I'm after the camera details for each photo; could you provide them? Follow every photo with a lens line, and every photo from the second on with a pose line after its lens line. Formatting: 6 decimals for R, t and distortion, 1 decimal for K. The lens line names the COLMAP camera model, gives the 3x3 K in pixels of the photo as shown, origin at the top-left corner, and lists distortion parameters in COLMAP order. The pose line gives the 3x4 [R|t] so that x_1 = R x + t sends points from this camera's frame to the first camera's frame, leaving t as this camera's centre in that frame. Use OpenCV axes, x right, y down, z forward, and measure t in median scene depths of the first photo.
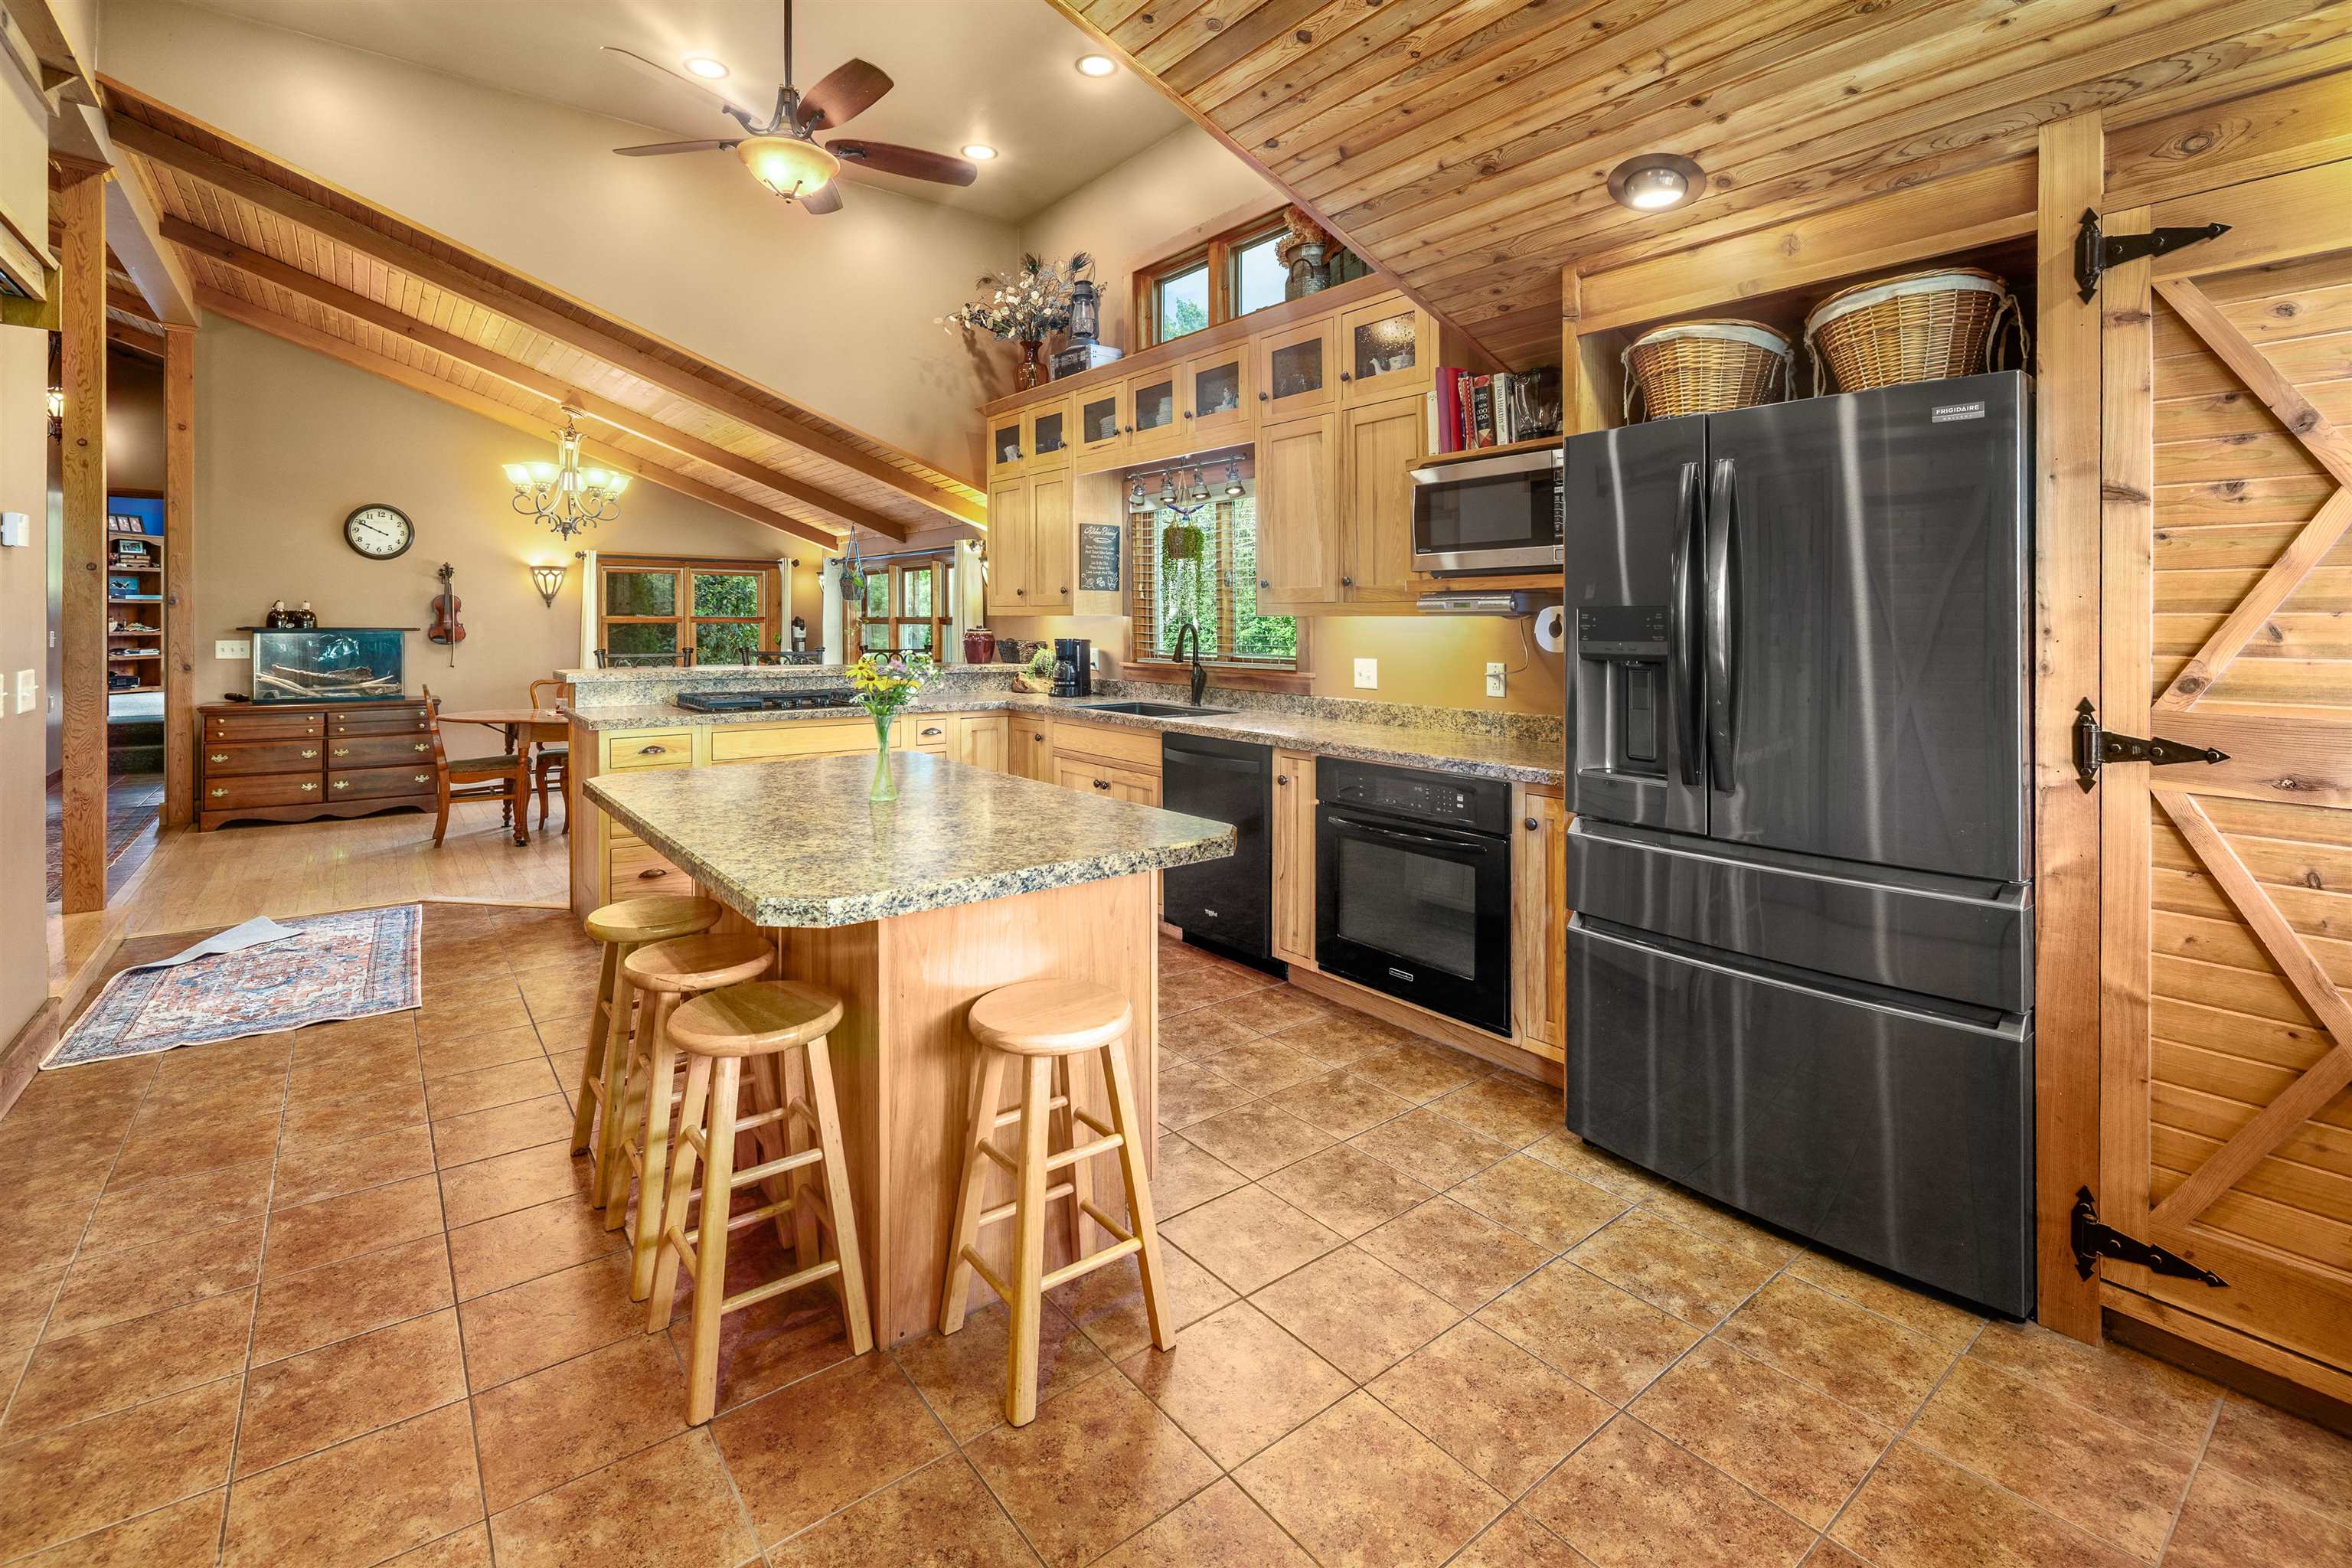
lens RADIAL K [[1034.8, 0, 1179.2], [0, 1034.8, 756.6], [0, 0, 1]] dist [0.001240, 0.000180]
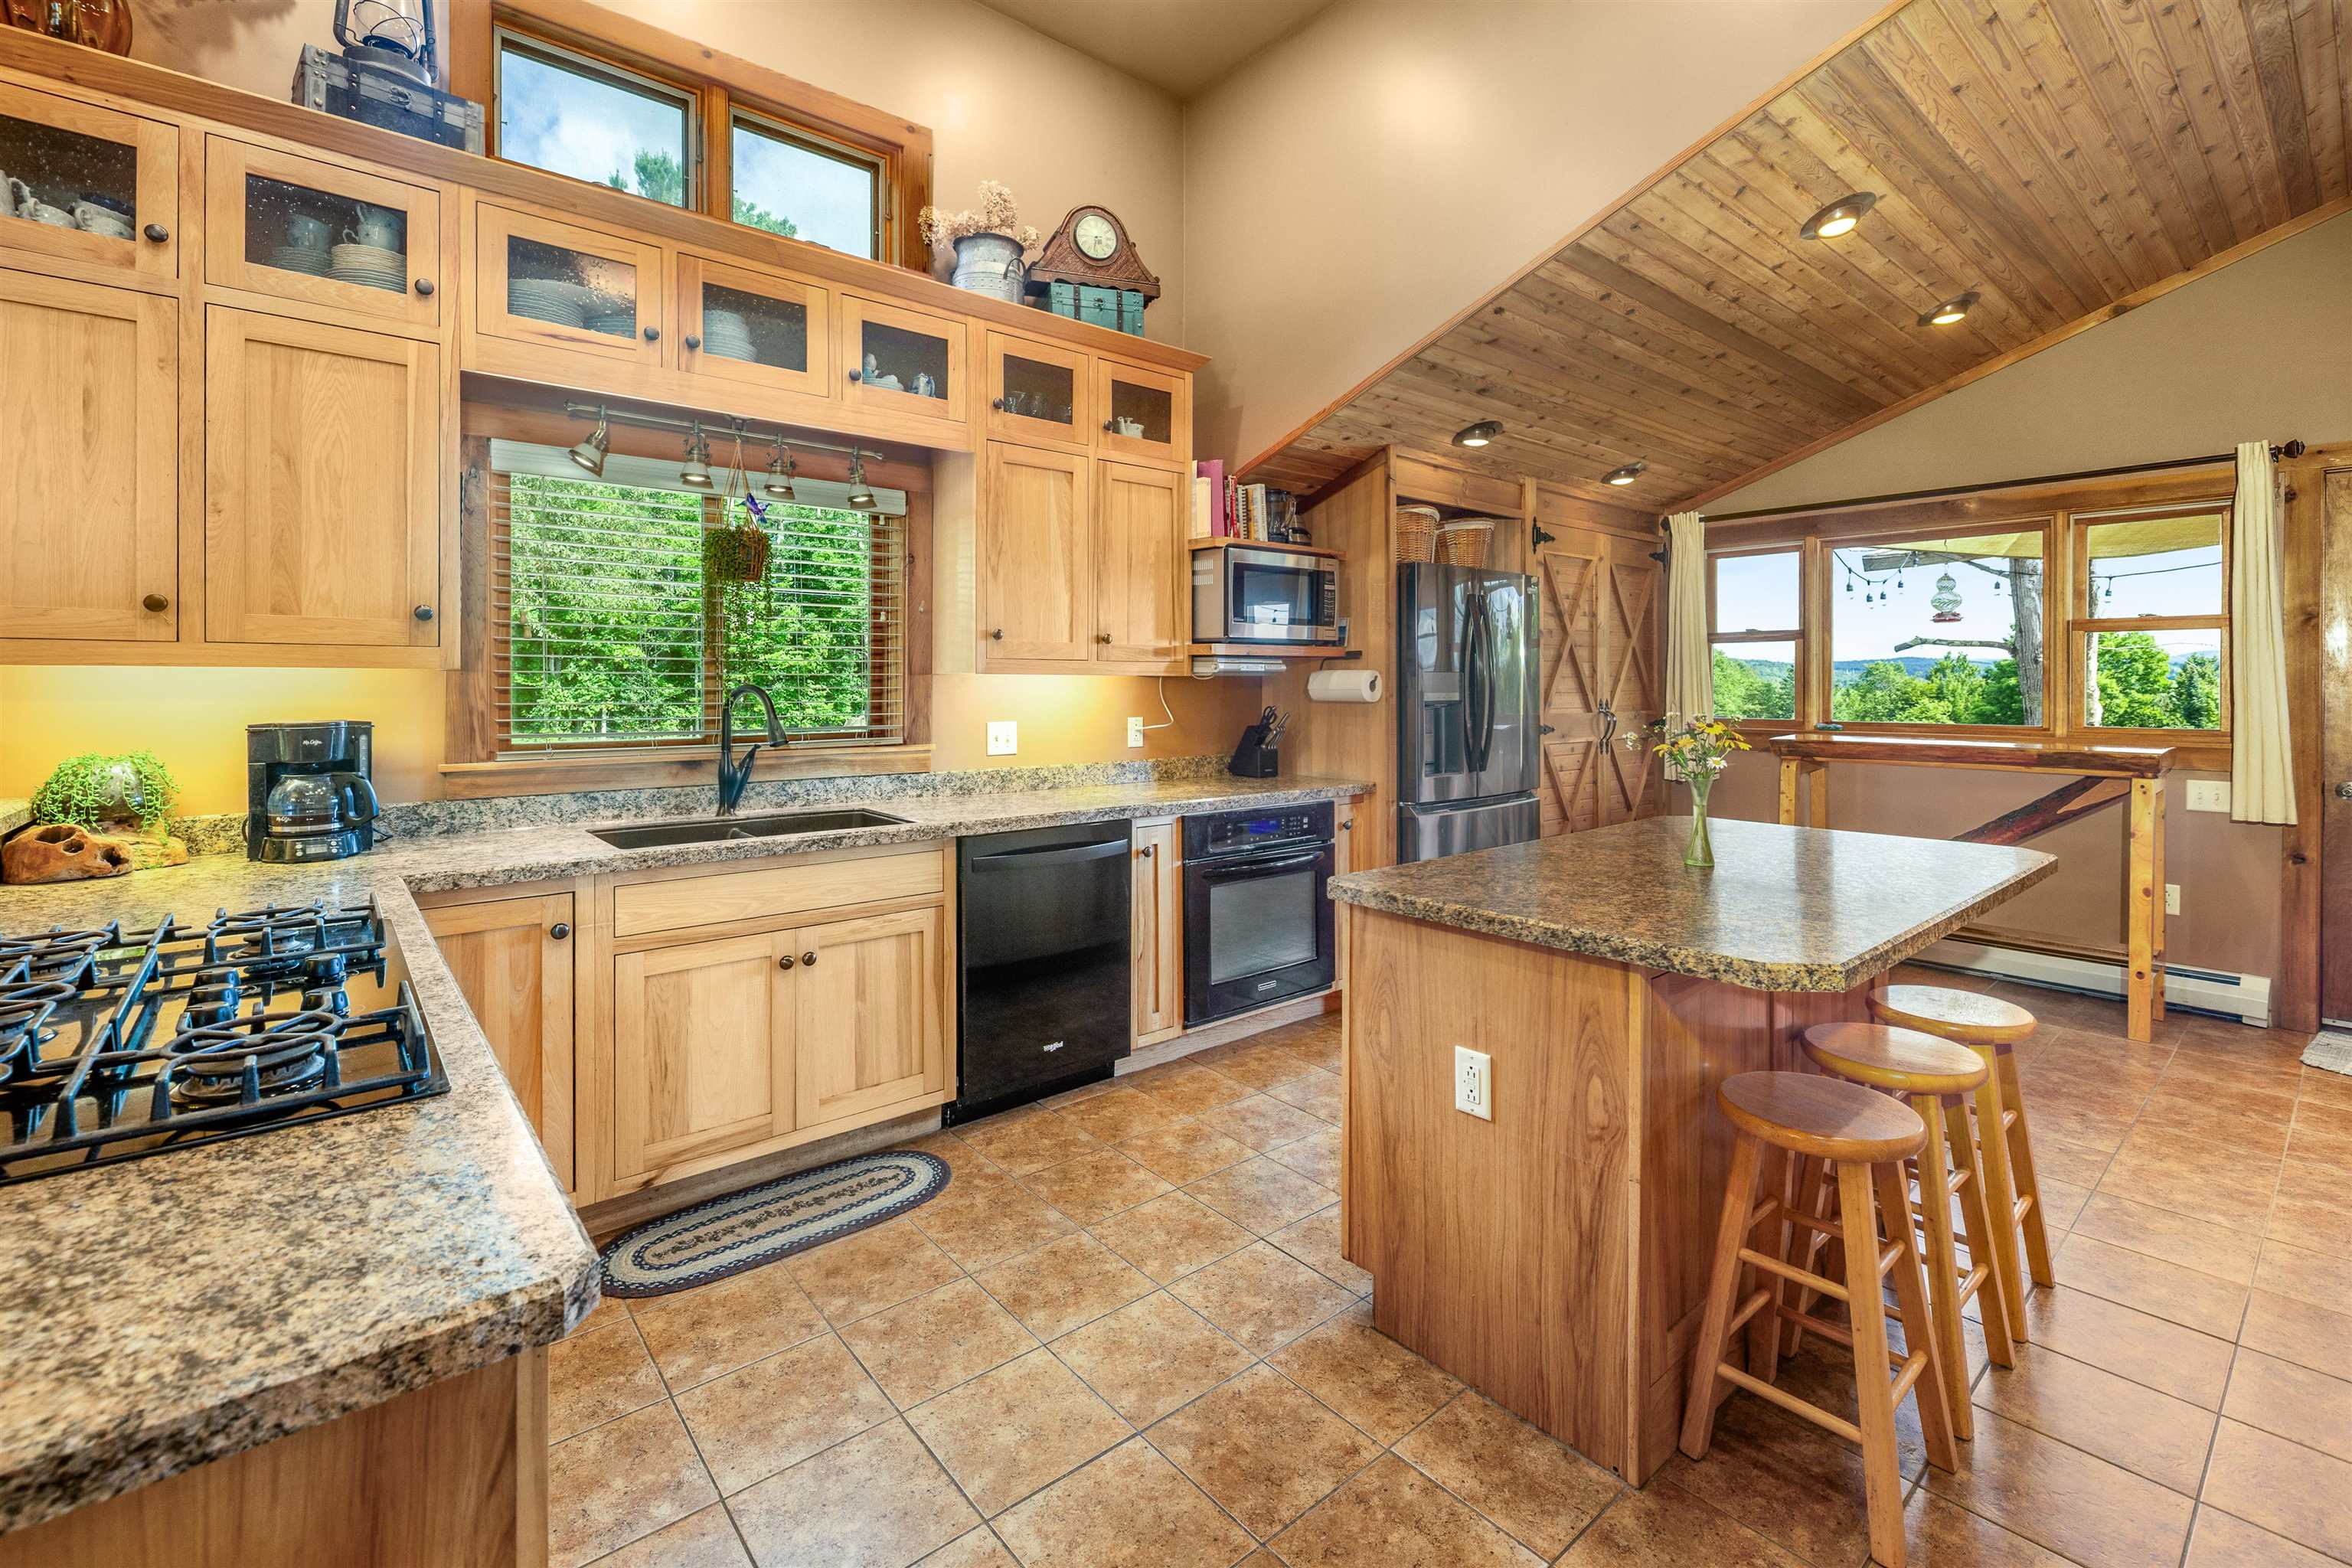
lens RADIAL K [[1040.5, 0, 1176.0], [0, 1040.5, 784.0], [0, 0, 1]] dist [-0.001774, -0.000062]
pose [[-0.035238, -0.103371, 0.994018, -0.741491], [0.127368, 0.986061, 0.107059, -0.120695], [-0.991229, 0.130379, -0.021580, 0.893378]]
